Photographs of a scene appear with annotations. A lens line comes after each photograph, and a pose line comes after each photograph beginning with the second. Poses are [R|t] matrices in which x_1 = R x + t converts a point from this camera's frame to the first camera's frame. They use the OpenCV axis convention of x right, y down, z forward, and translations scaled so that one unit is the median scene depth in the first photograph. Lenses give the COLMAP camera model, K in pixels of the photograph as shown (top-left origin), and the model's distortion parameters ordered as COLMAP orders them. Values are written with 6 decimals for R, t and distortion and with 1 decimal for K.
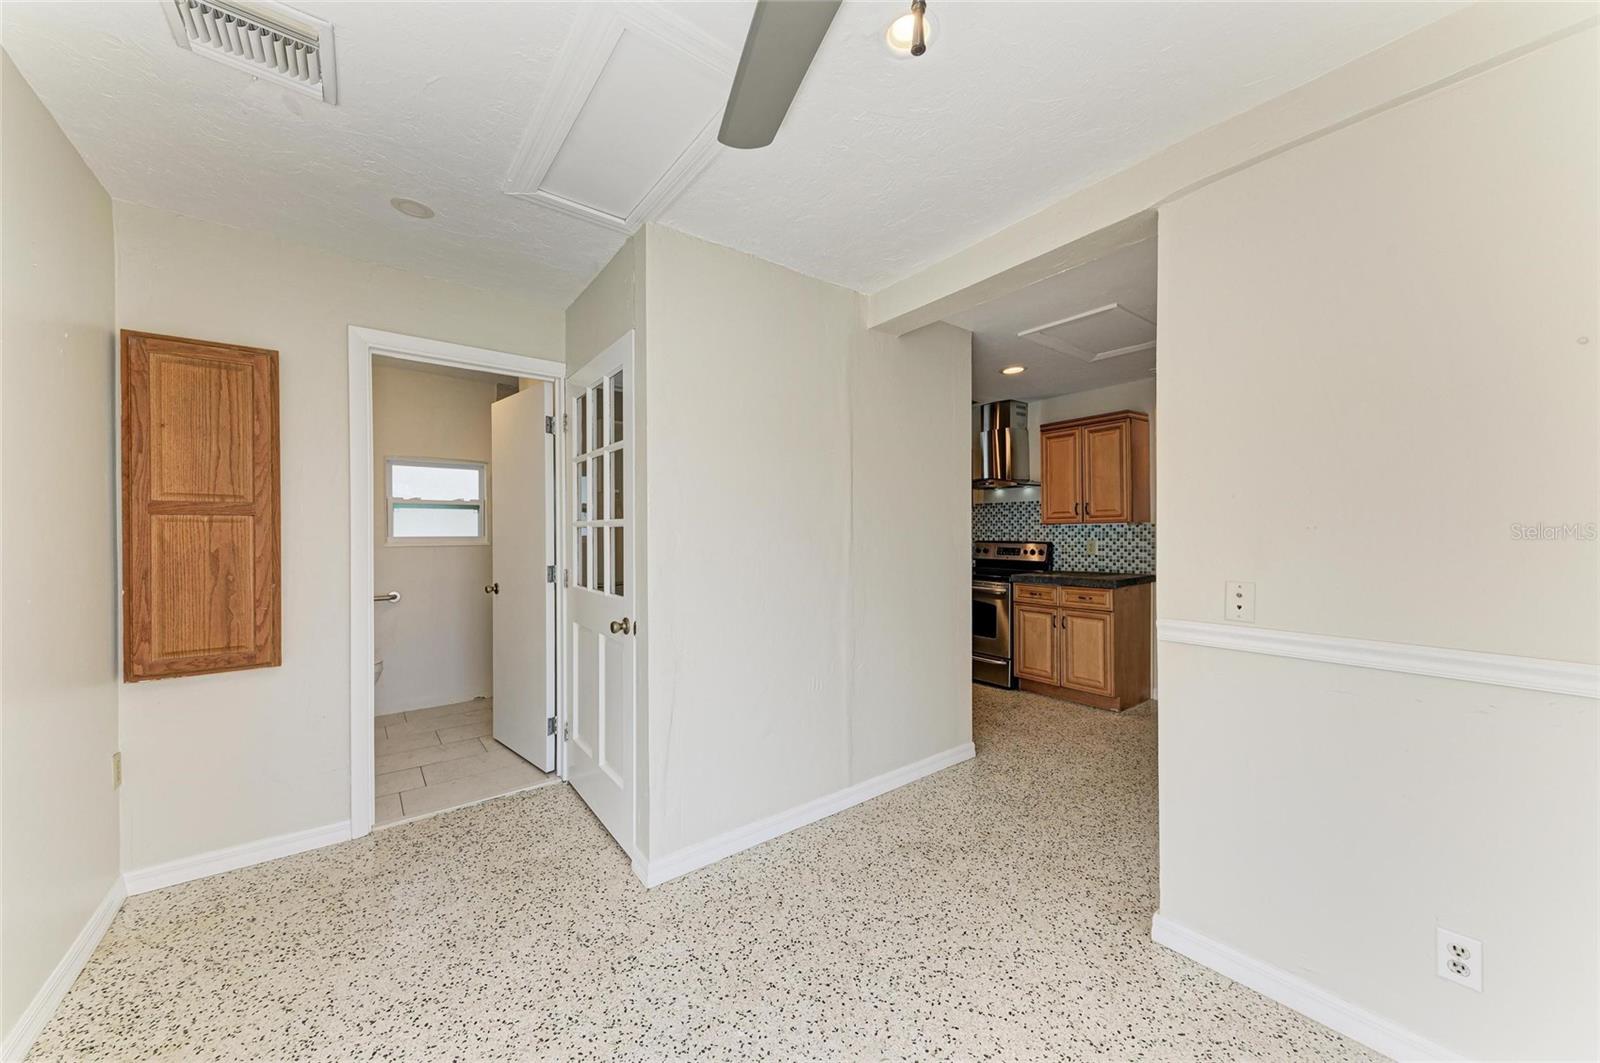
lens RADIAL K [[575.9, 0, 800.0], [0, 575.9, 531.5], [0, 0, 1]] dist [-0.000254, 0.000004]
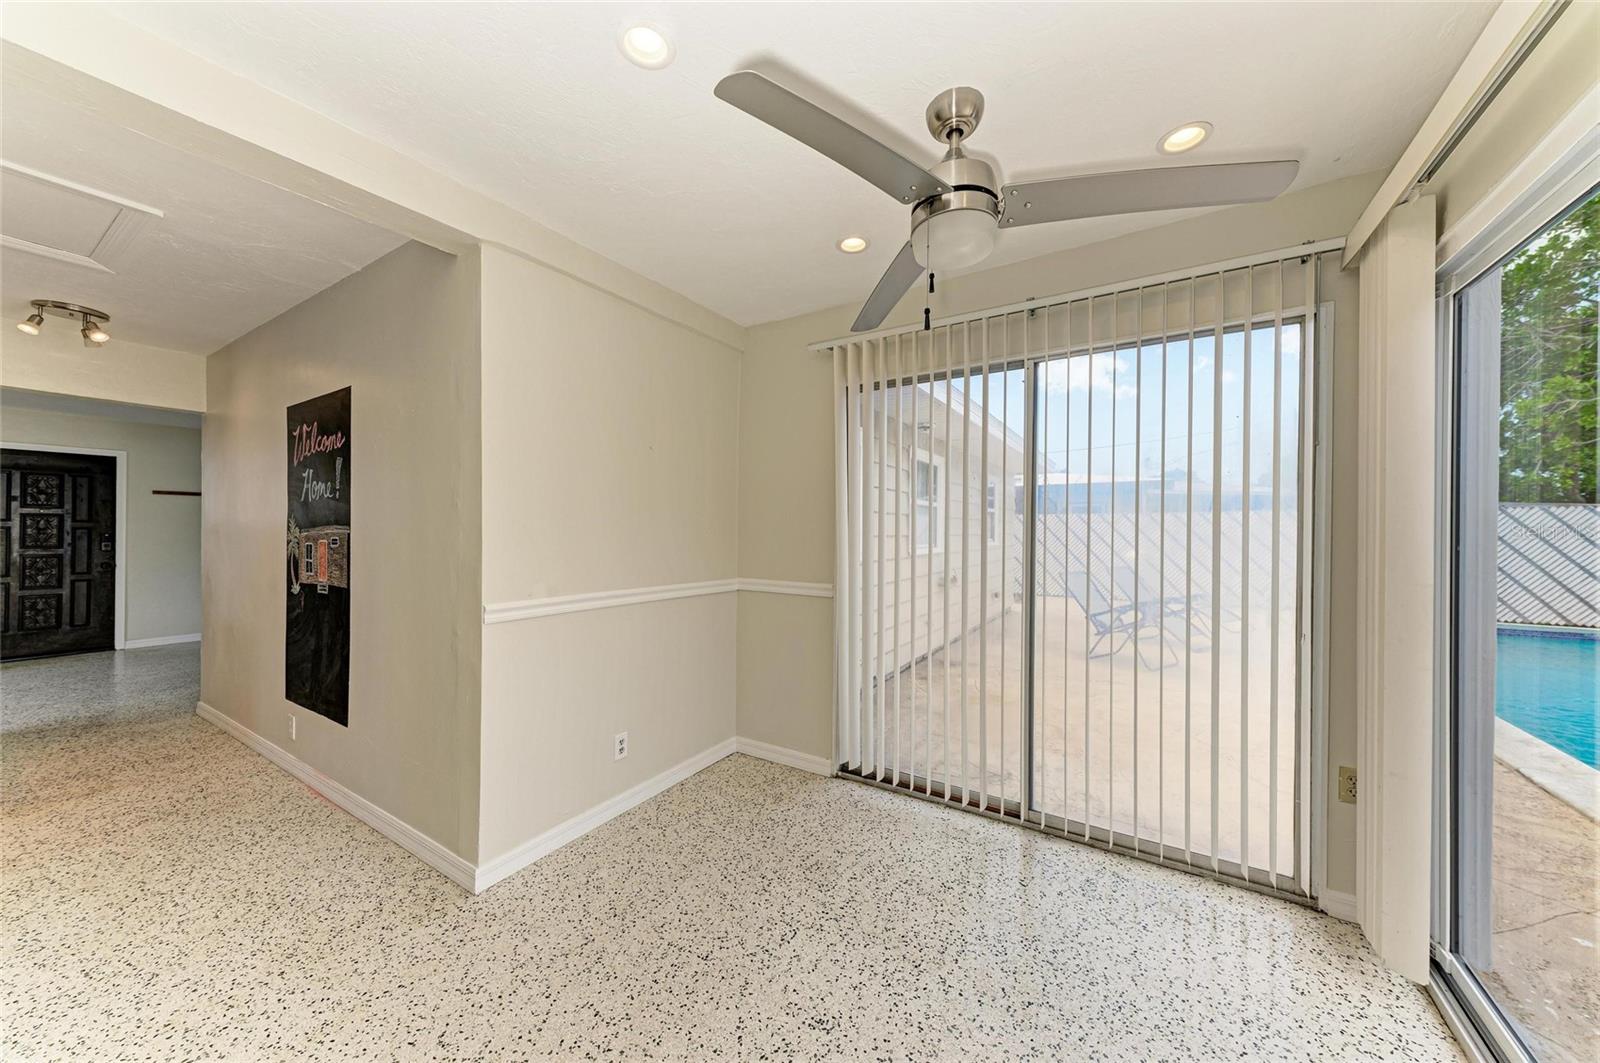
lens RADIAL K [[551.8, 0, 800.0], [0, 551.8, 531.5], [0, 0, 1]] dist [0.000319, 0.000046]
pose [[-0.352026, -0.000197, 0.935990, -0.644685], [-0.003153, 0.999995, -0.000975, 0.004965], [-0.935985, -0.003294, -0.352025, 0.836484]]
